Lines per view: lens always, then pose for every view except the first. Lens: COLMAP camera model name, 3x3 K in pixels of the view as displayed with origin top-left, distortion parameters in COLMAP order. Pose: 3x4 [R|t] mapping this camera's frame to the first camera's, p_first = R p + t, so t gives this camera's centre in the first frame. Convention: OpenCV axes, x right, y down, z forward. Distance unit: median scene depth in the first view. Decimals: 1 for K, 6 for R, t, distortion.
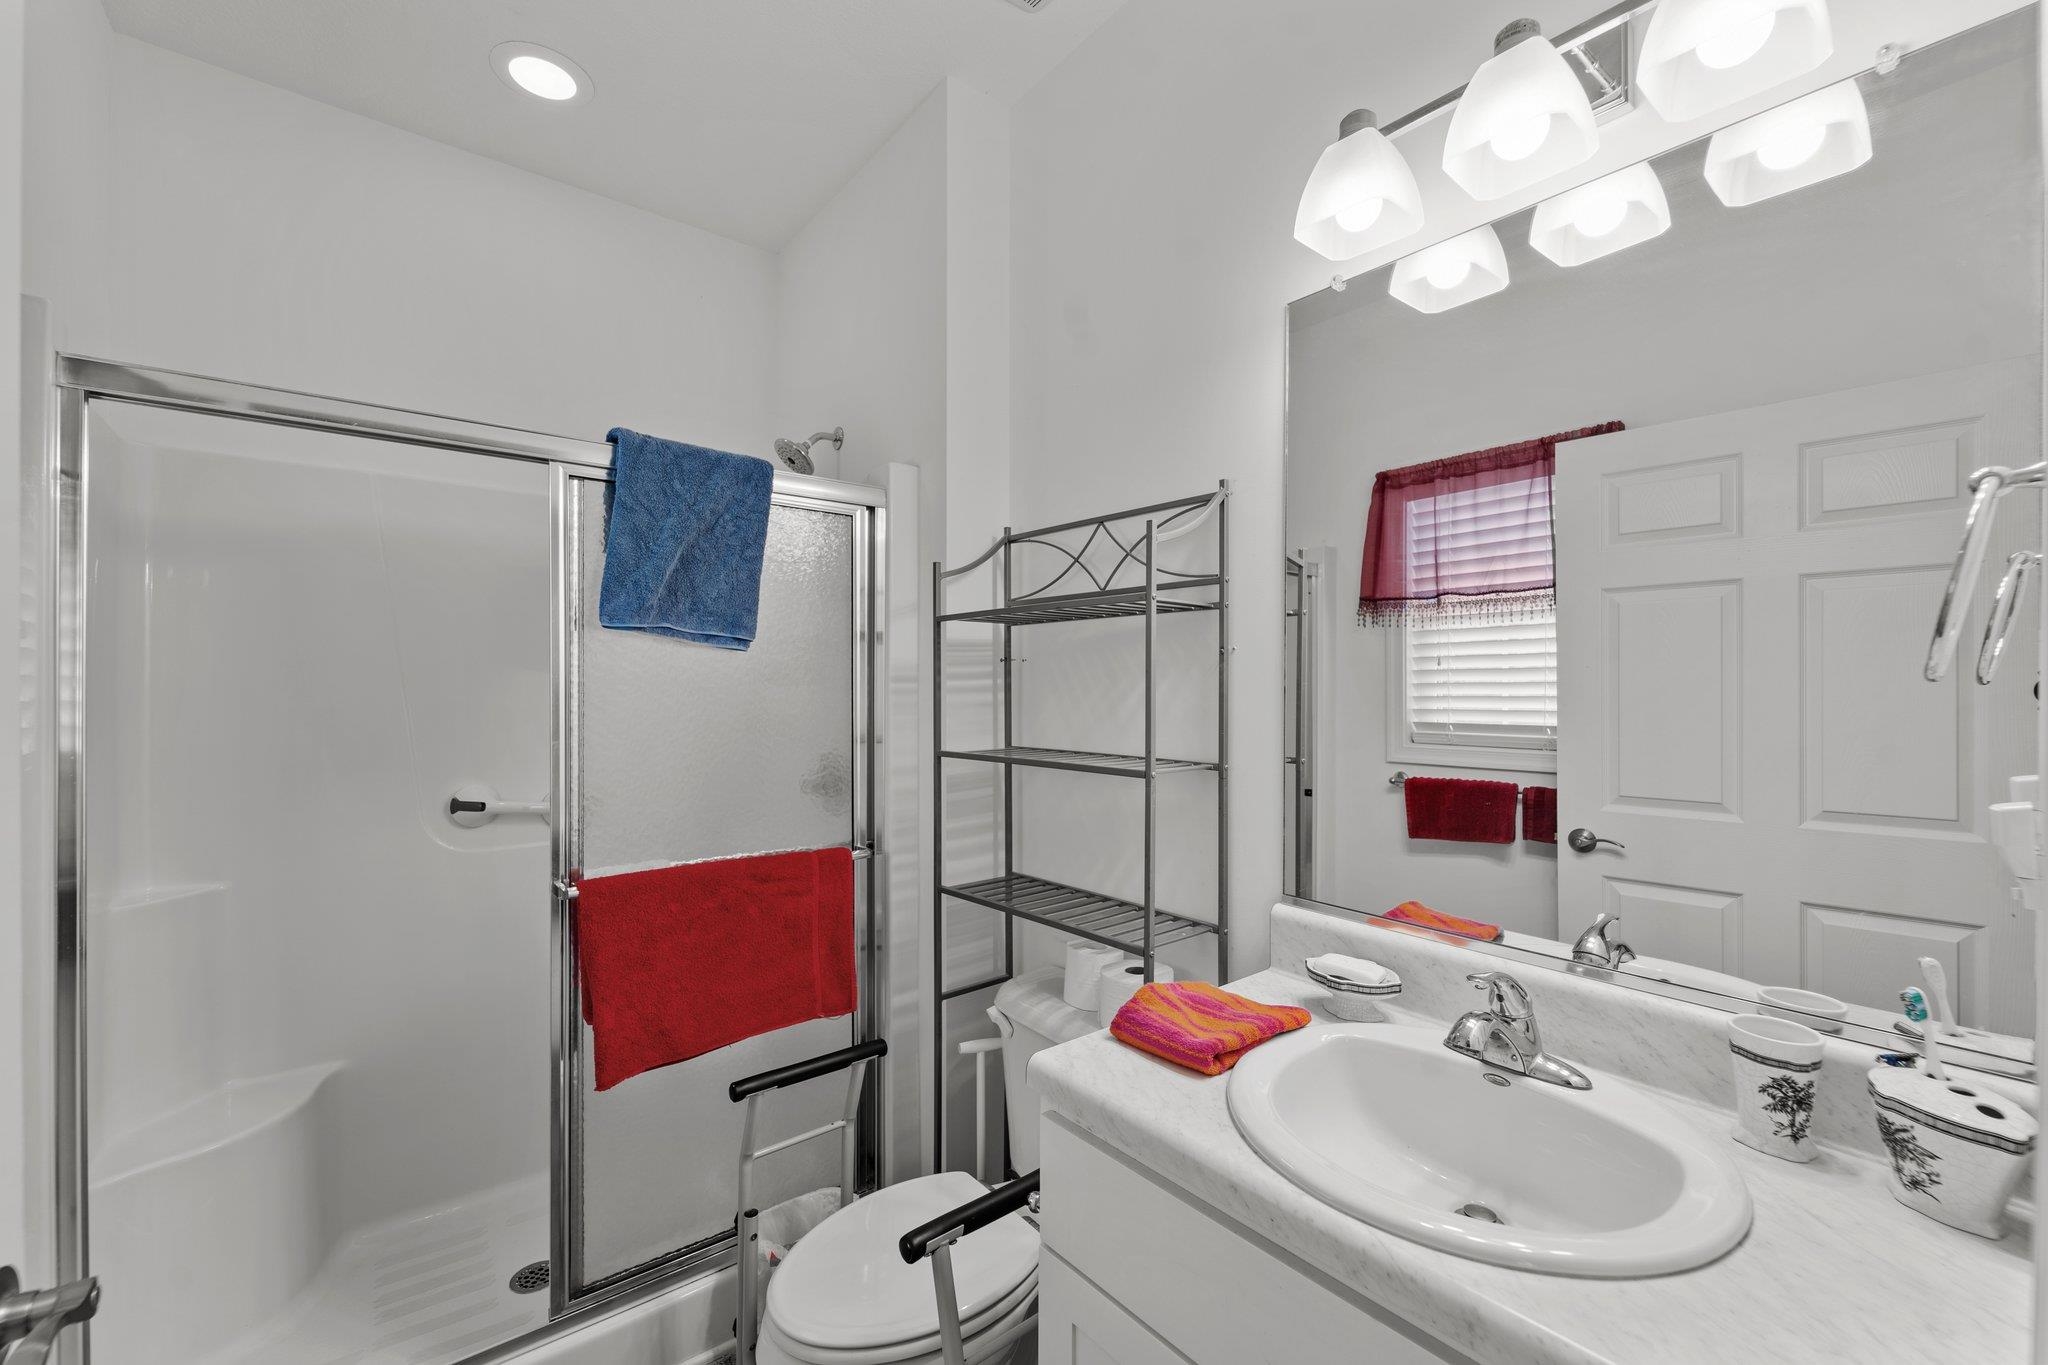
lens RADIAL K [[839.7, 0, 1024.0], [0, 839.7, 682.5], [0, 0, 1]] dist [-0.000374, -0.000194]
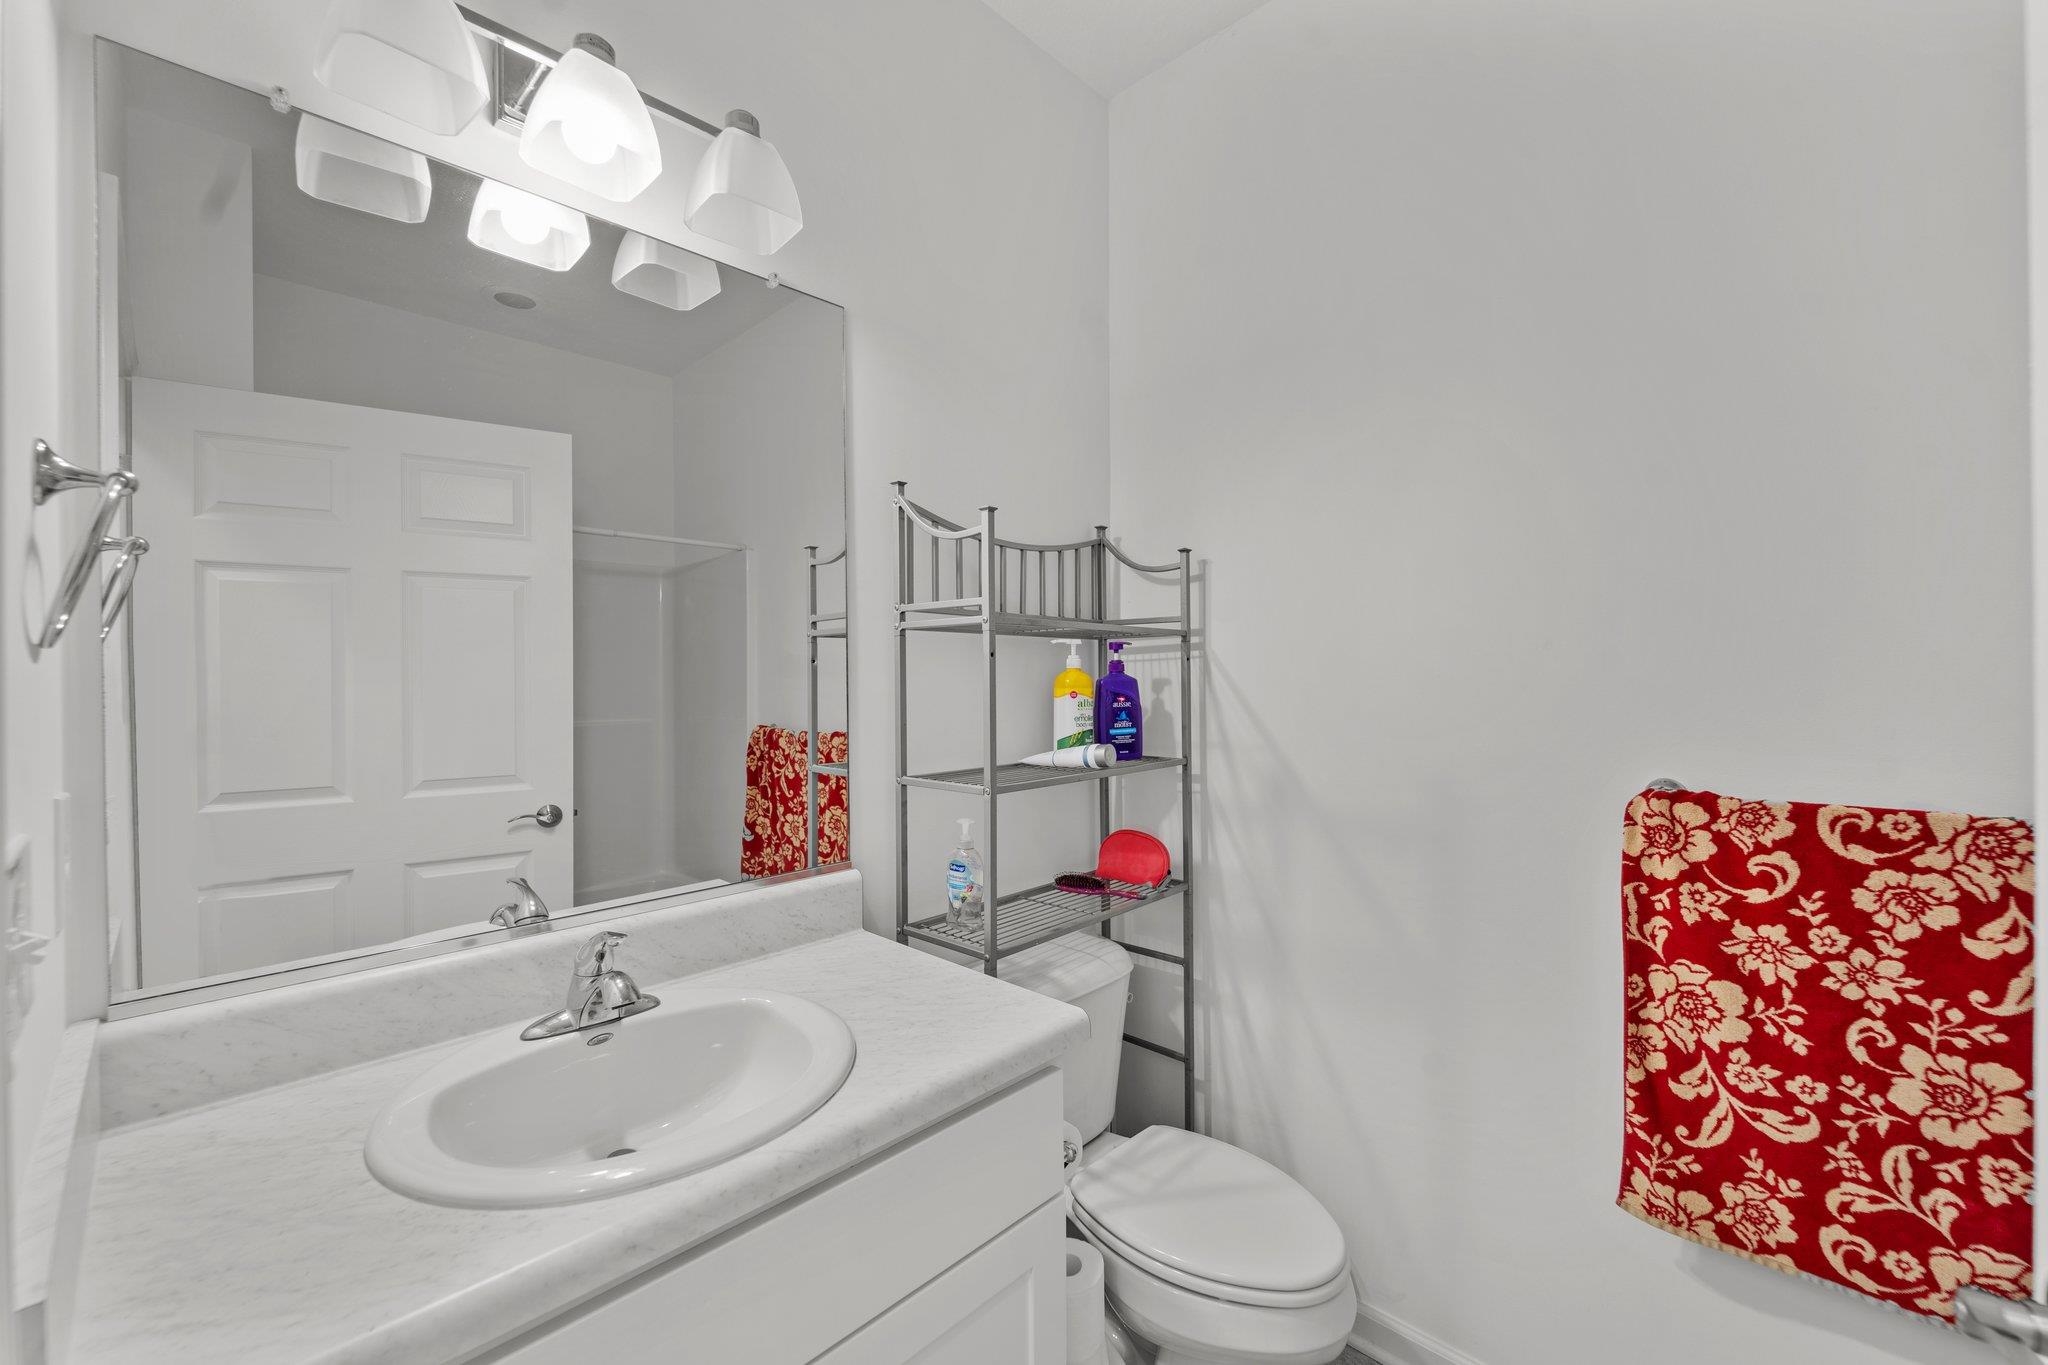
lens RADIAL K [[839.7, 0, 1024.0], [0, 839.7, 682.5], [0, 0, 1]] dist [-0.000374, -0.000194]
pose [[-0.132599, -0.005377, 0.991155, -0.501432], [-0.003917, 0.999980, 0.004901, 0.019836], [-0.991162, -0.003233, -0.132617, 0.563191]]
